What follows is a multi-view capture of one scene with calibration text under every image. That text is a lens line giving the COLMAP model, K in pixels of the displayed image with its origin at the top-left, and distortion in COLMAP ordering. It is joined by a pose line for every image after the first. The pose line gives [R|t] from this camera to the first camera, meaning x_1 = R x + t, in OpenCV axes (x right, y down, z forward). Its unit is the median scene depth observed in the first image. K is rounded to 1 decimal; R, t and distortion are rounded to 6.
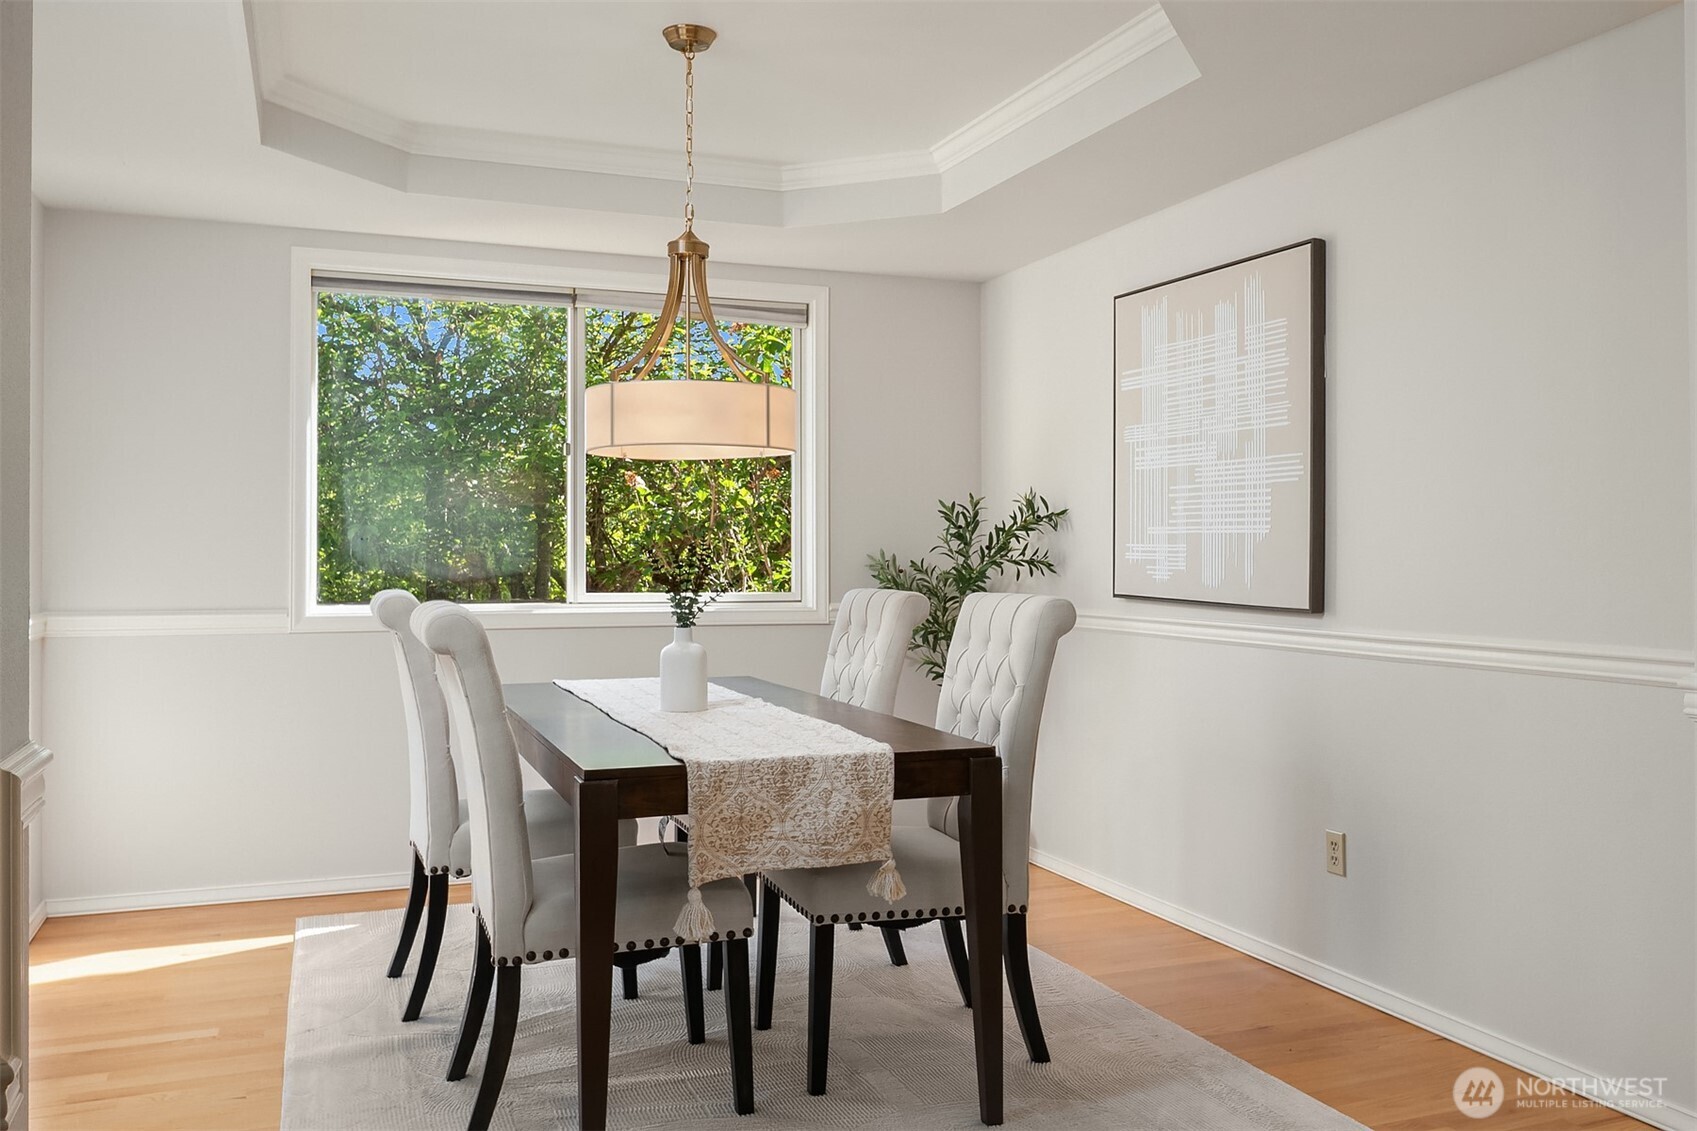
lens RADIAL K [[1406.6, 0, 854.2], [0, 1406.6, 528.3], [0, 0, 1]] dist [0.008893, -0.000573]
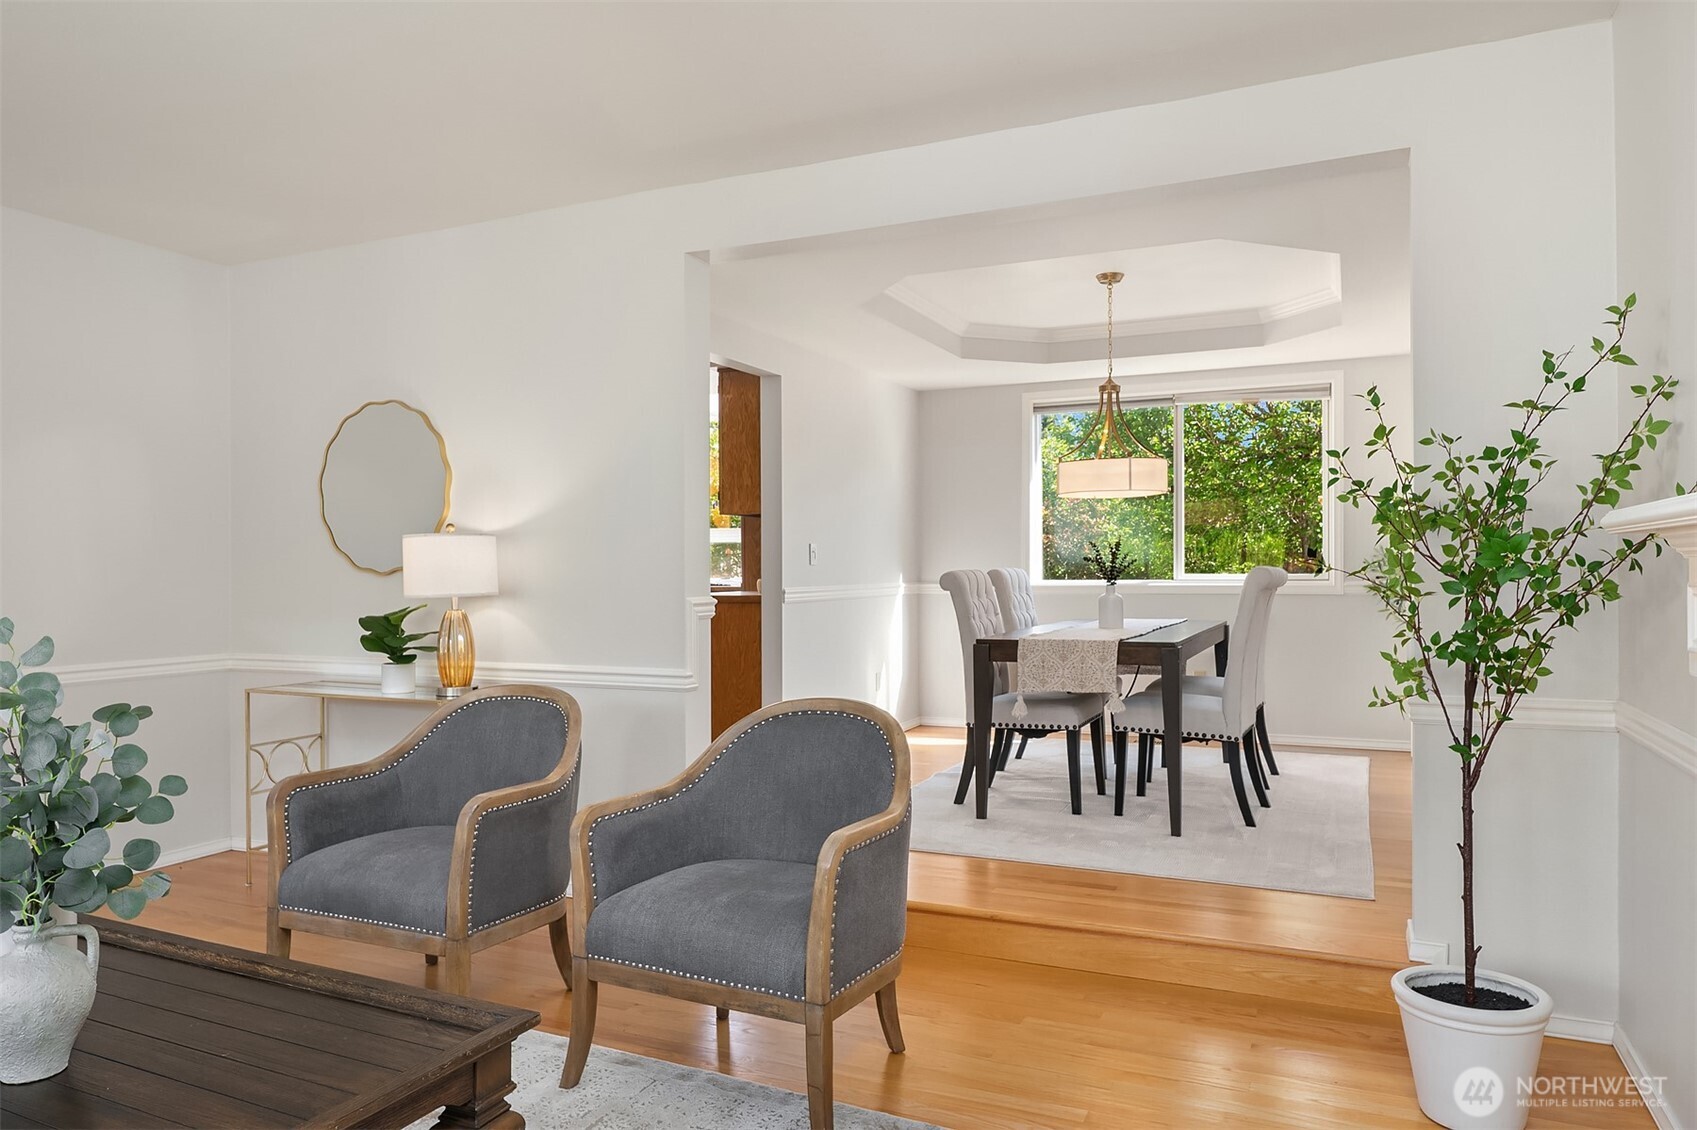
lens RADIAL K [[1124.5, 0, 848.8], [0, 1124.5, 513.7], [0, 0, 1]] dist [0.004118, 0.000093]
pose [[0.697174, -0.042297, -0.715653, 0.716780], [0.022008, 0.999050, -0.037606, 0.021864], [0.716564, 0.010468, 0.697443, -0.320315]]
